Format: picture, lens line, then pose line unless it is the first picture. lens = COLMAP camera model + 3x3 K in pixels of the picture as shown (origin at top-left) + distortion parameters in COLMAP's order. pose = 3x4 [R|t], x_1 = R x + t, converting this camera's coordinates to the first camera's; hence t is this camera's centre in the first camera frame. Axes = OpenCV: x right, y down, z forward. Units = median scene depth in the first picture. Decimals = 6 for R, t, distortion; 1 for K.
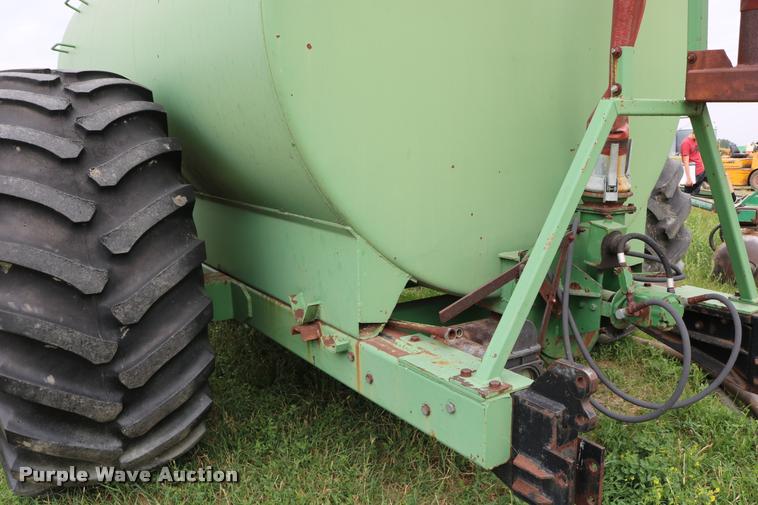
lens RADIAL K [[685.4, 0, 379.0], [0, 685.4, 252.5], [0, 0, 1]] dist [-0.148660, 0.137181]
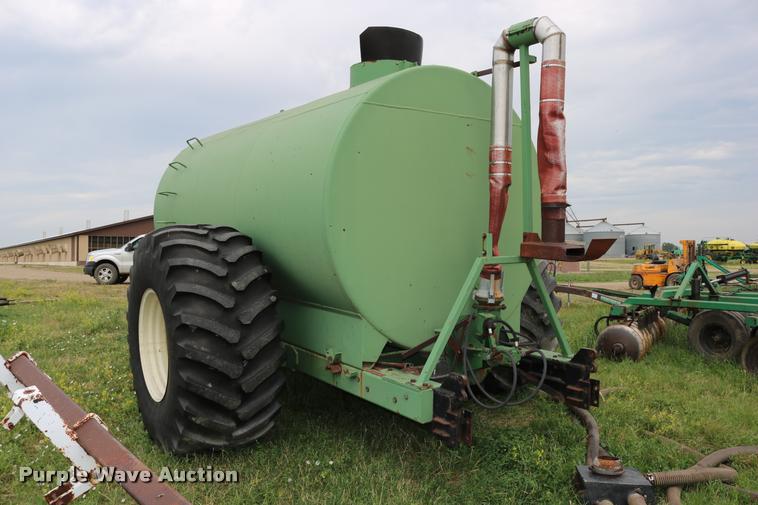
lens RADIAL K [[629.3, 0, 379.0], [0, 629.3, 252.5], [0, 0, 1]] dist [-0.159386, 0.141368]
pose [[0.999296, 0.023635, 0.029141, -0.042422], [-0.019310, 0.989867, -0.140679, 0.043474], [-0.032171, 0.140017, 0.989626, -0.877099]]
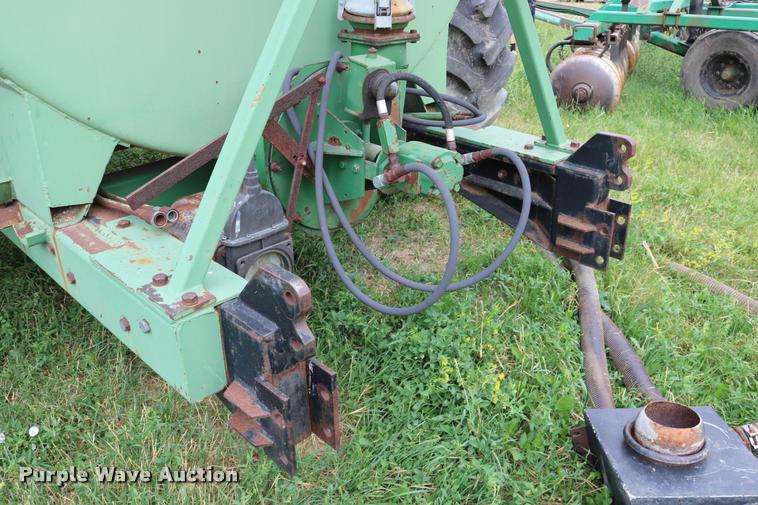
lens RADIAL K [[685.4, 0, 379.0], [0, 685.4, 252.5], [0, 0, 1]] dist [-0.148660, 0.137181]
pose [[0.980356, -0.077360, 0.181433, 0.192428], [0.027685, 0.964738, 0.261753, -0.032622], [-0.195284, -0.251588, 0.947928, 0.215567]]
